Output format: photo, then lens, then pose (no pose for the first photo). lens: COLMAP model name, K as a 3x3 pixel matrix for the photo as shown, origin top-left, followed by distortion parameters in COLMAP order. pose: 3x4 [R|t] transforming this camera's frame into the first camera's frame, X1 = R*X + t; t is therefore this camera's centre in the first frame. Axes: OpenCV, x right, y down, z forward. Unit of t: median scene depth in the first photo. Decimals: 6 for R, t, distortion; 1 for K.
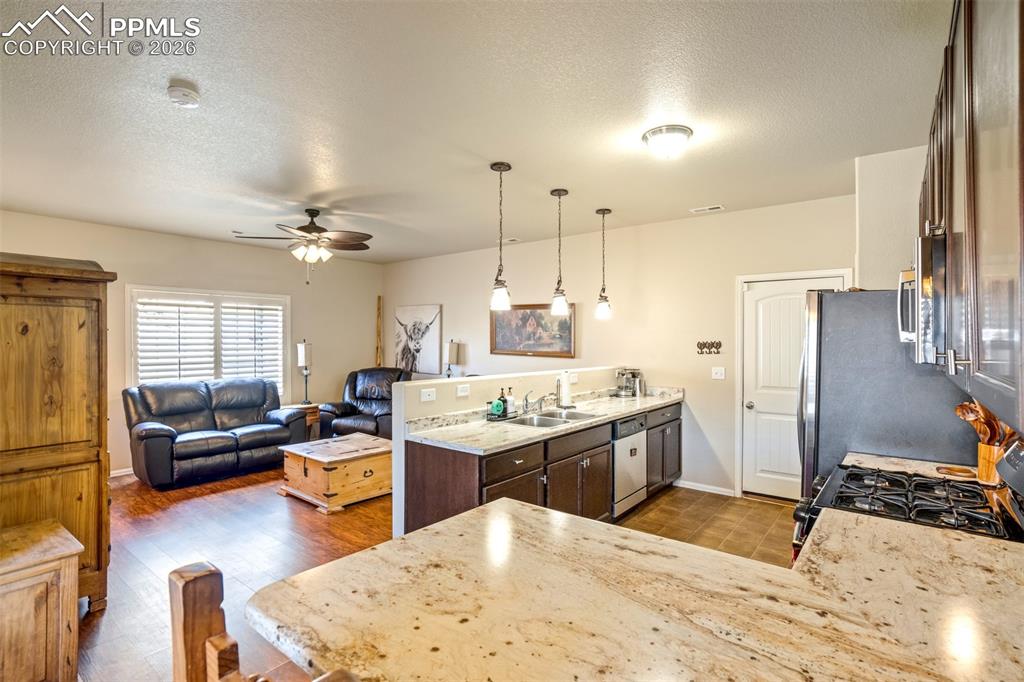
lens RADIAL K [[478.8, 0, 512.6], [0, 478.8, 343.2], [0, 0, 1]] dist [-0.004391, 0.000109]
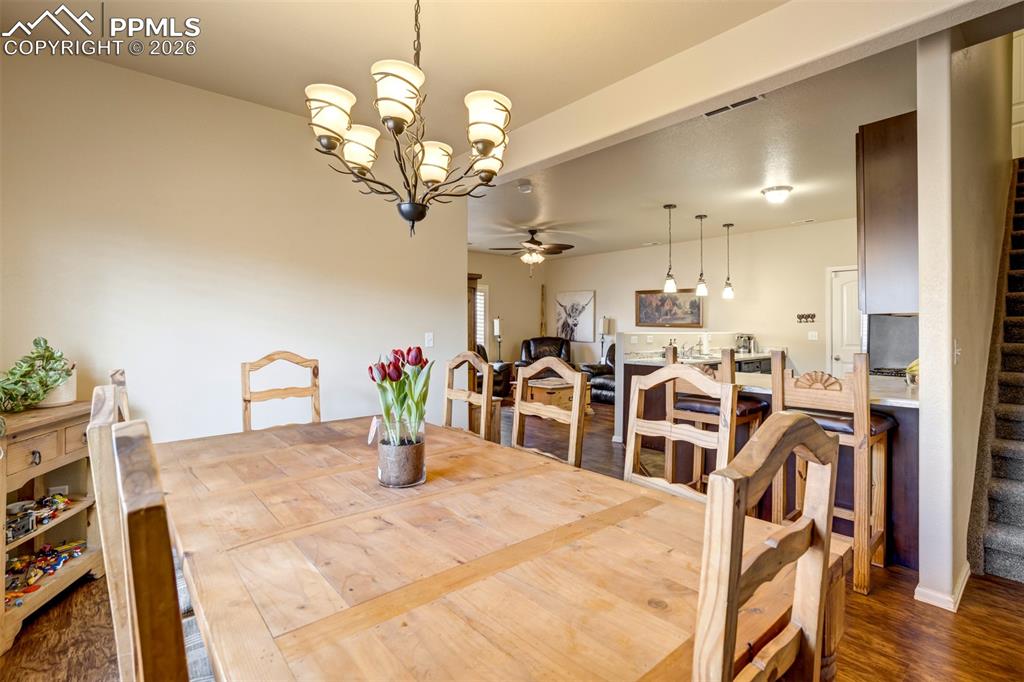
lens RADIAL K [[478.8, 0, 527.6], [0, 478.8, 323.7], [0, 0, 1]] dist [-0.004391, 0.000109]
pose [[0.988707, -0.000401, -0.149861, -0.178793], [-0.001940, 0.999878, -0.015476, 0.045565], [0.149849, 0.015592, 0.988586, -0.485997]]
